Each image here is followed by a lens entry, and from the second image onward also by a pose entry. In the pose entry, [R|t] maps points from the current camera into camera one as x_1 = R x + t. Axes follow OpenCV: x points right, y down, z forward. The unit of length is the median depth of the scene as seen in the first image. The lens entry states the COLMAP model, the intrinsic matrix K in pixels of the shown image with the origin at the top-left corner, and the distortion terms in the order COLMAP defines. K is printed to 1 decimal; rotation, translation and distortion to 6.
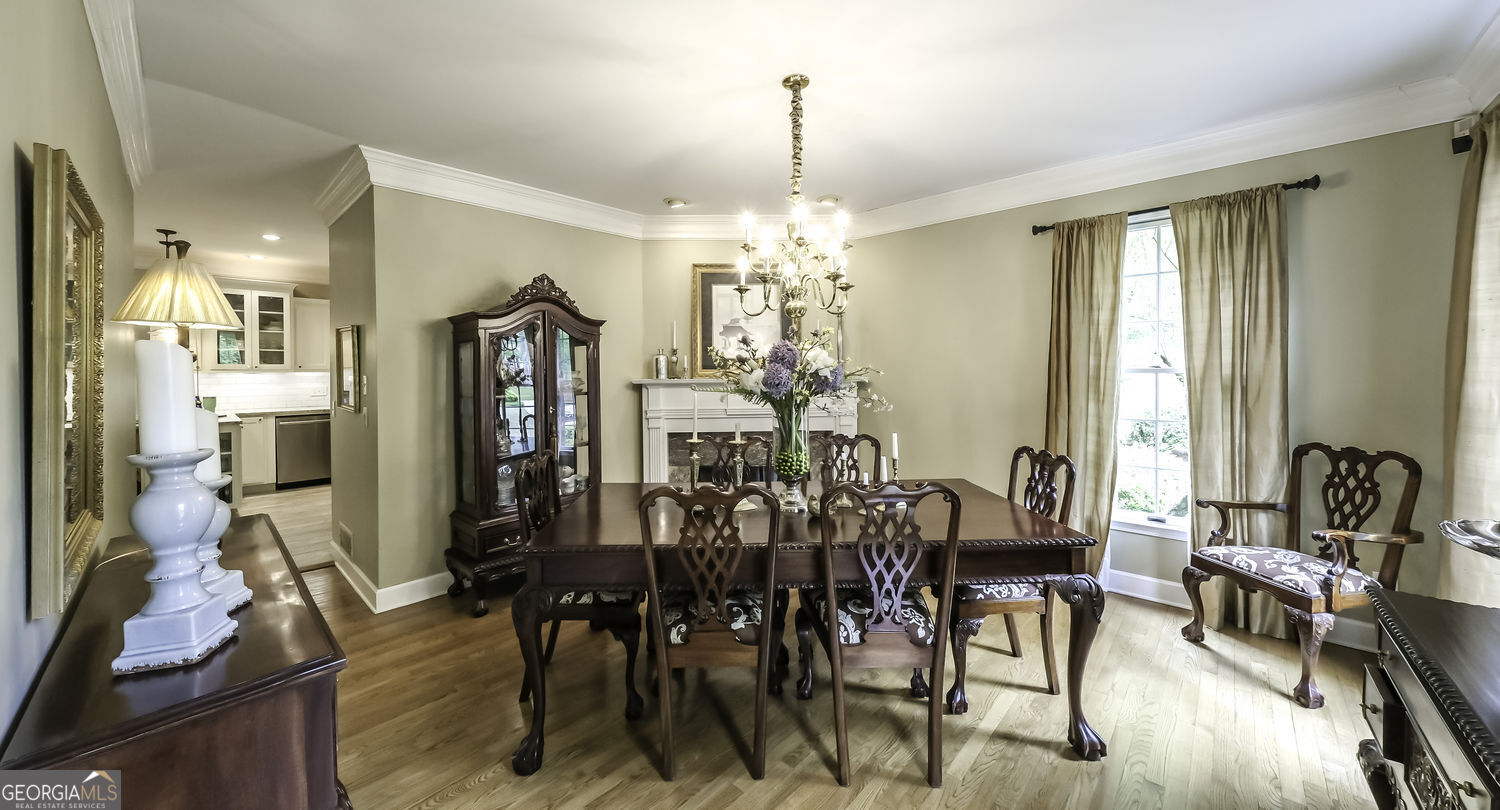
lens RADIAL K [[523.4, 0, 736.7], [0, 523.4, 375.6], [0, 0, 1]] dist [-0.000085, 0.000075]
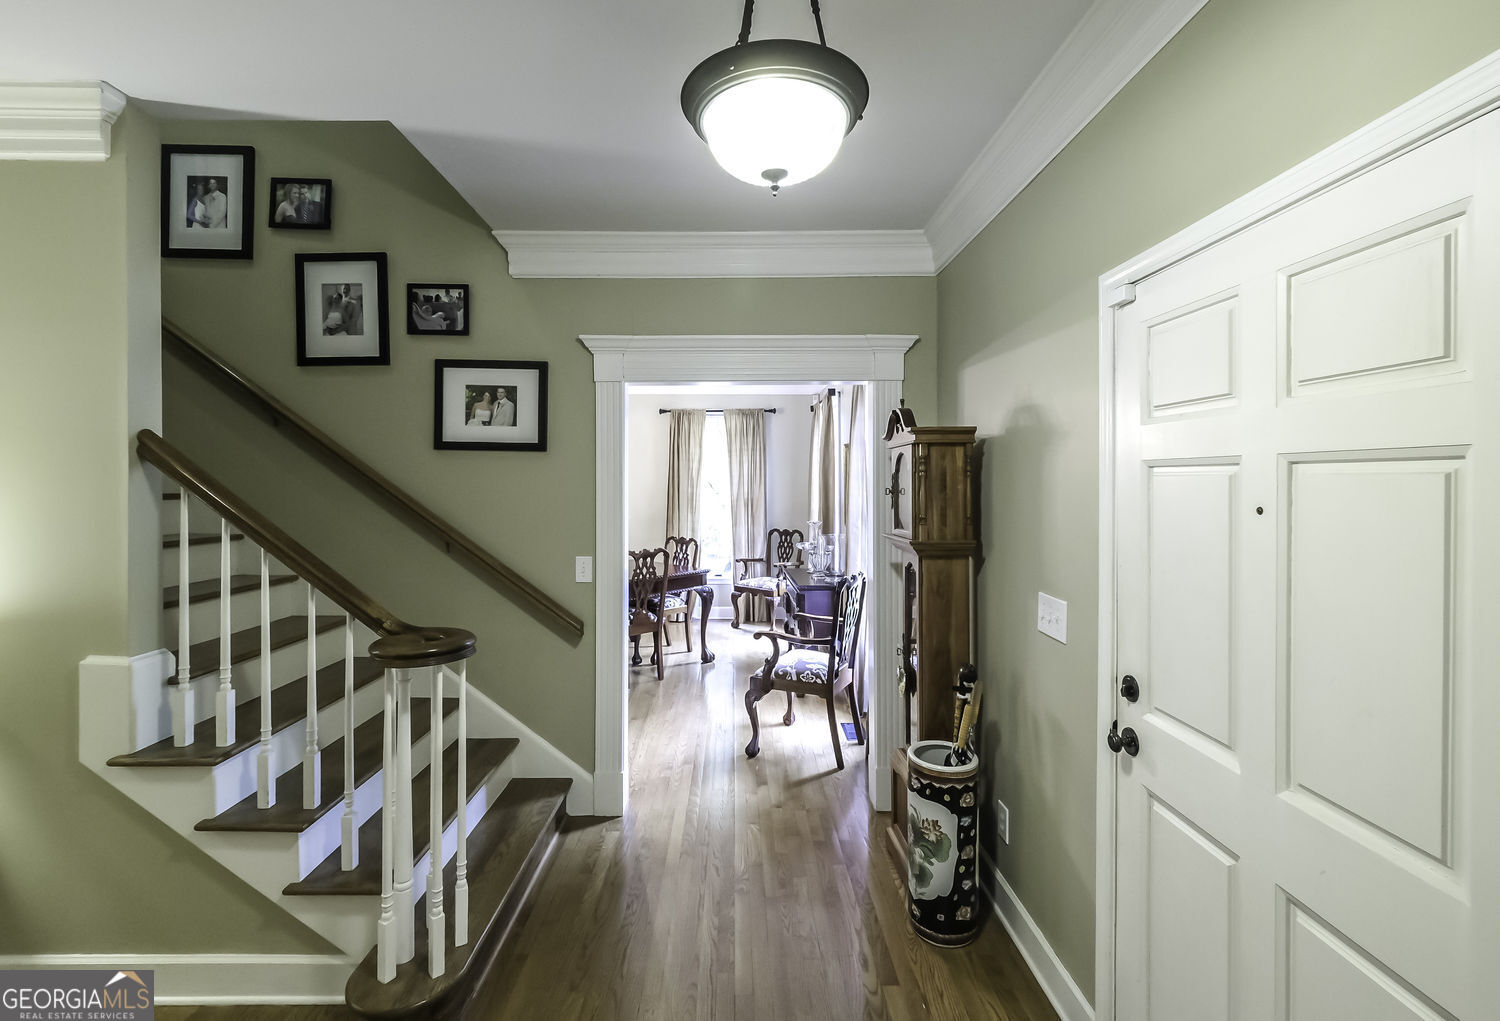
lens RADIAL K [[639.6, 0, 738.6], [0, 639.6, 486.9], [0, 0, 1]] dist [0.001304, -0.000017]
pose [[0.721184, -0.000067, 0.692744, -0.863686], [0.006626, 0.999955, -0.006801, -0.028748], [-0.692712, 0.009495, 0.721152, -0.830635]]
